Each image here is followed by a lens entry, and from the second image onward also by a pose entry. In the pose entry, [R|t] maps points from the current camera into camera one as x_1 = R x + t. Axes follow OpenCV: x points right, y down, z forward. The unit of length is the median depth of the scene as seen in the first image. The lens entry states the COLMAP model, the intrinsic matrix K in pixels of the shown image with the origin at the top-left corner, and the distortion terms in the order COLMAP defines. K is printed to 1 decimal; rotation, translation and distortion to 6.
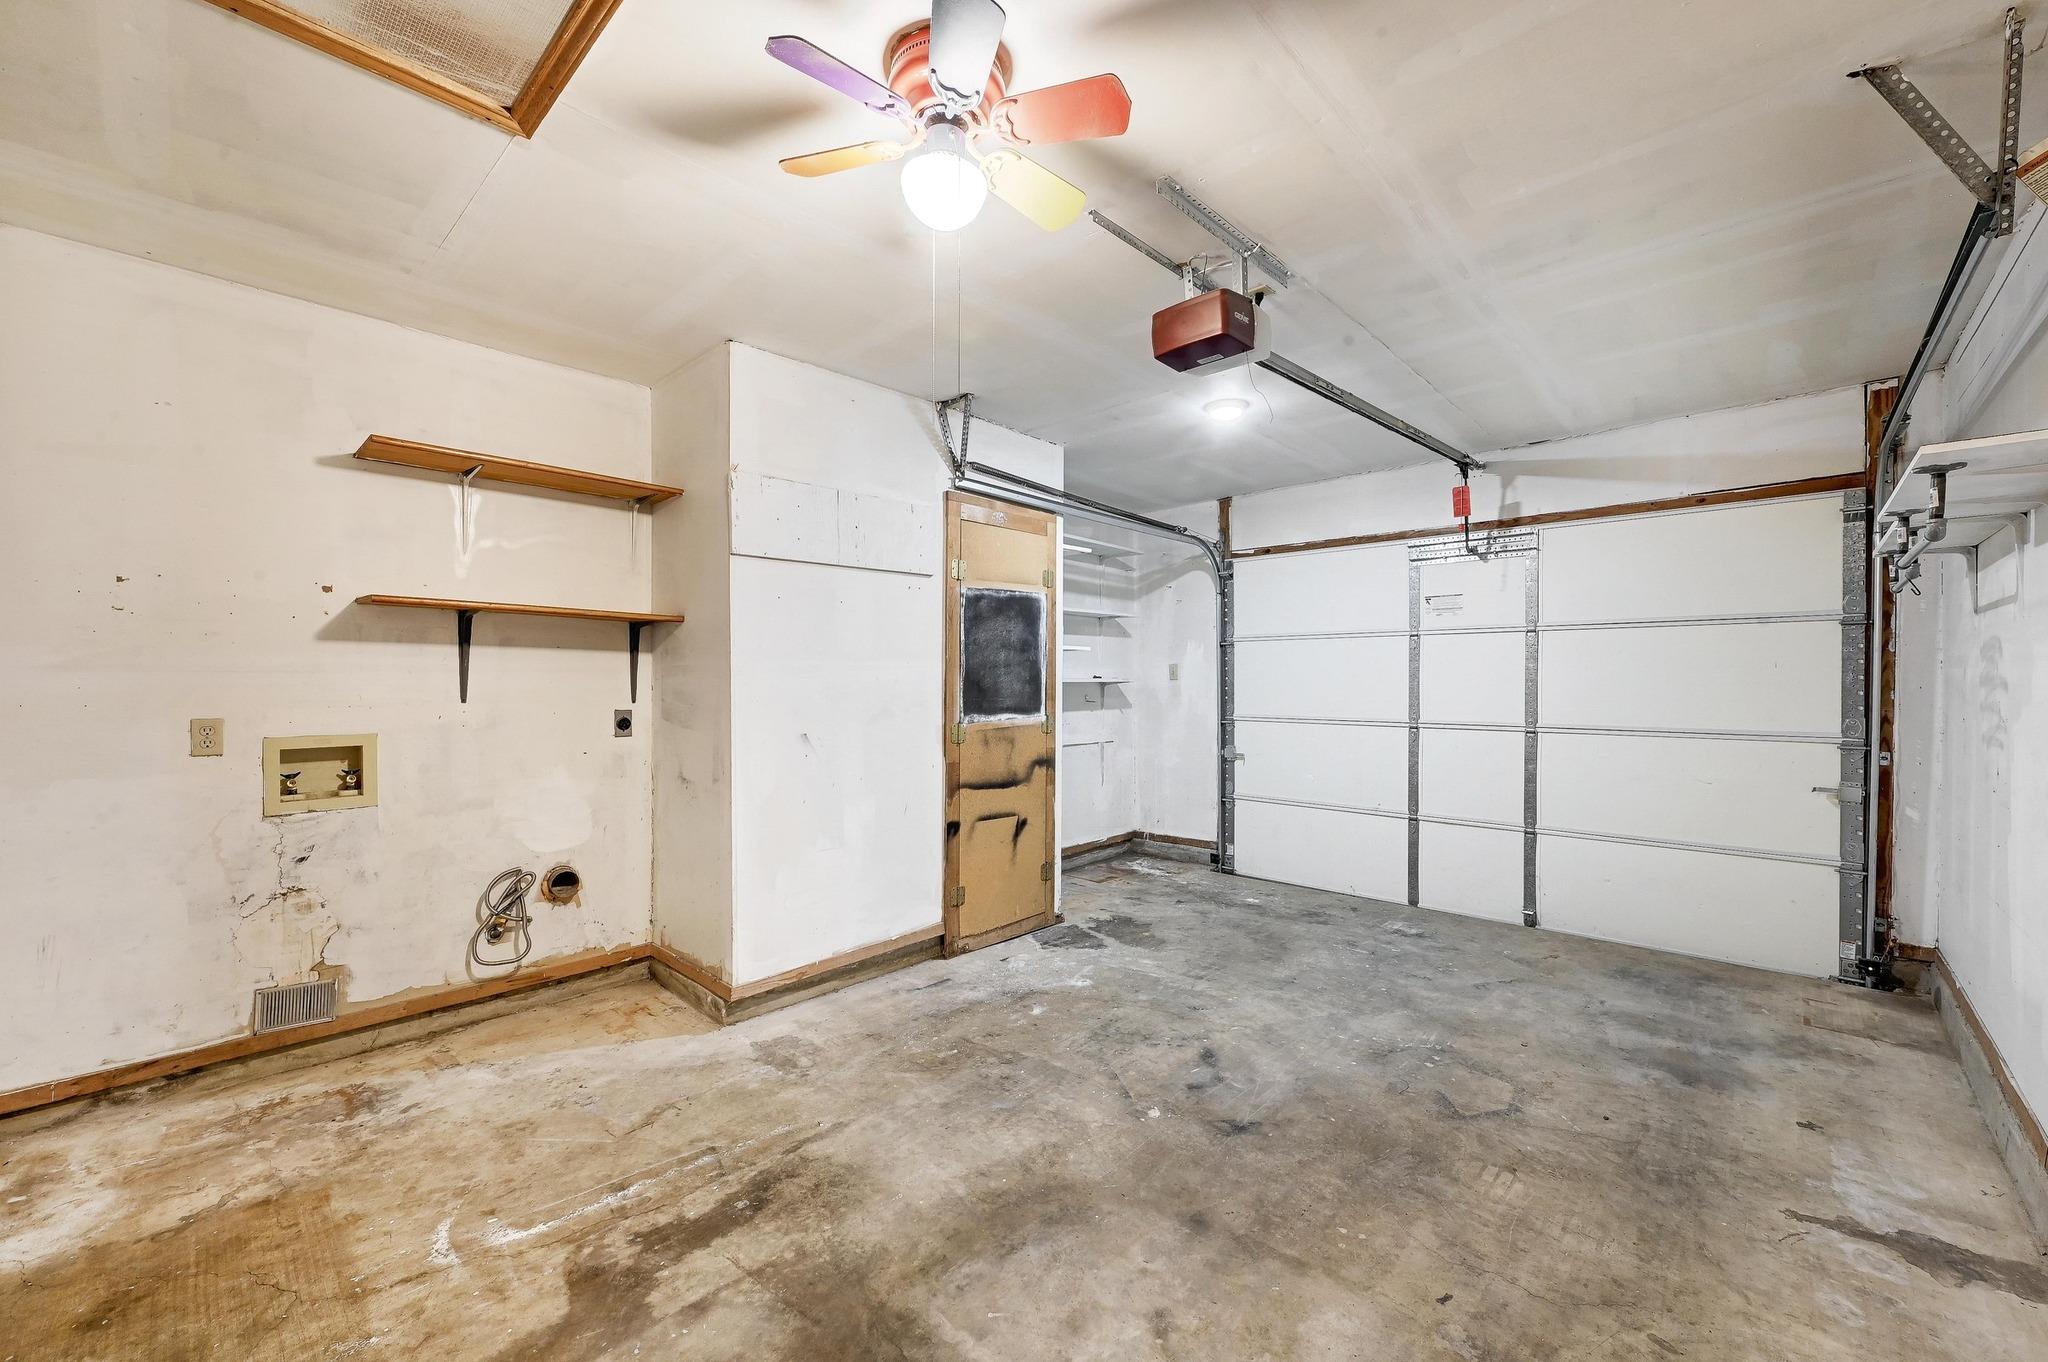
lens RADIAL K [[822.8, 0, 1029.5], [0, 822.8, 681.3], [0, 0, 1]] dist [0.003313, 0.000753]
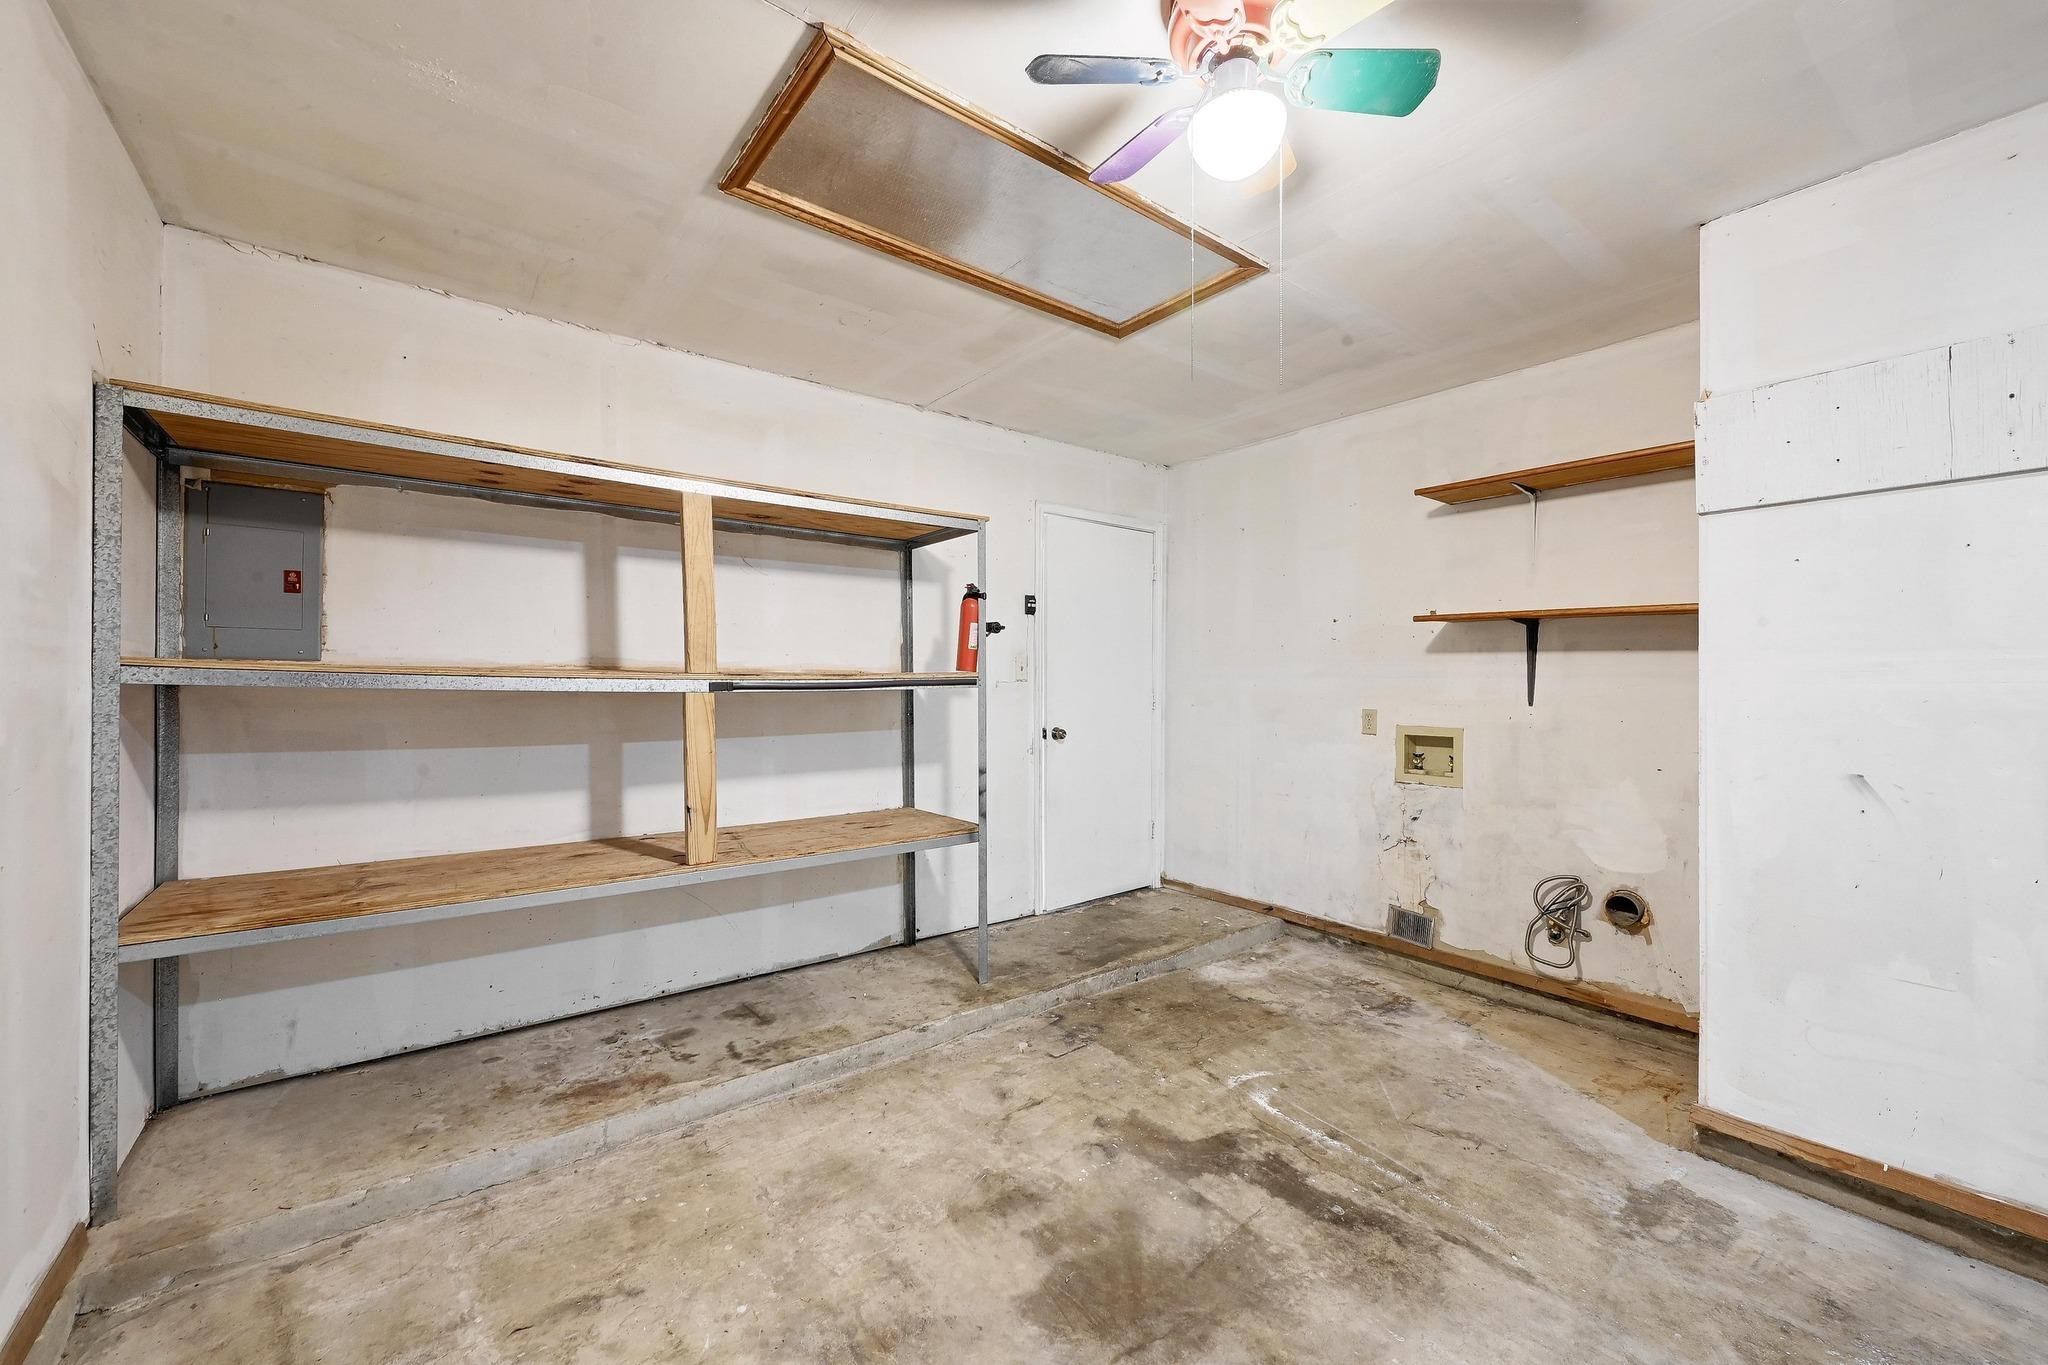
lens RADIAL K [[832.2, 0, 1032.8], [0, 832.2, 682.5], [0, 0, 1]] dist [0.002052, 0.001195]
pose [[-0.174353, -0.000607, -0.984683, 0.546918], [-0.009672, 0.999953, 0.001096, 0.001235], [0.984636, 0.009715, -0.174350, 0.627121]]
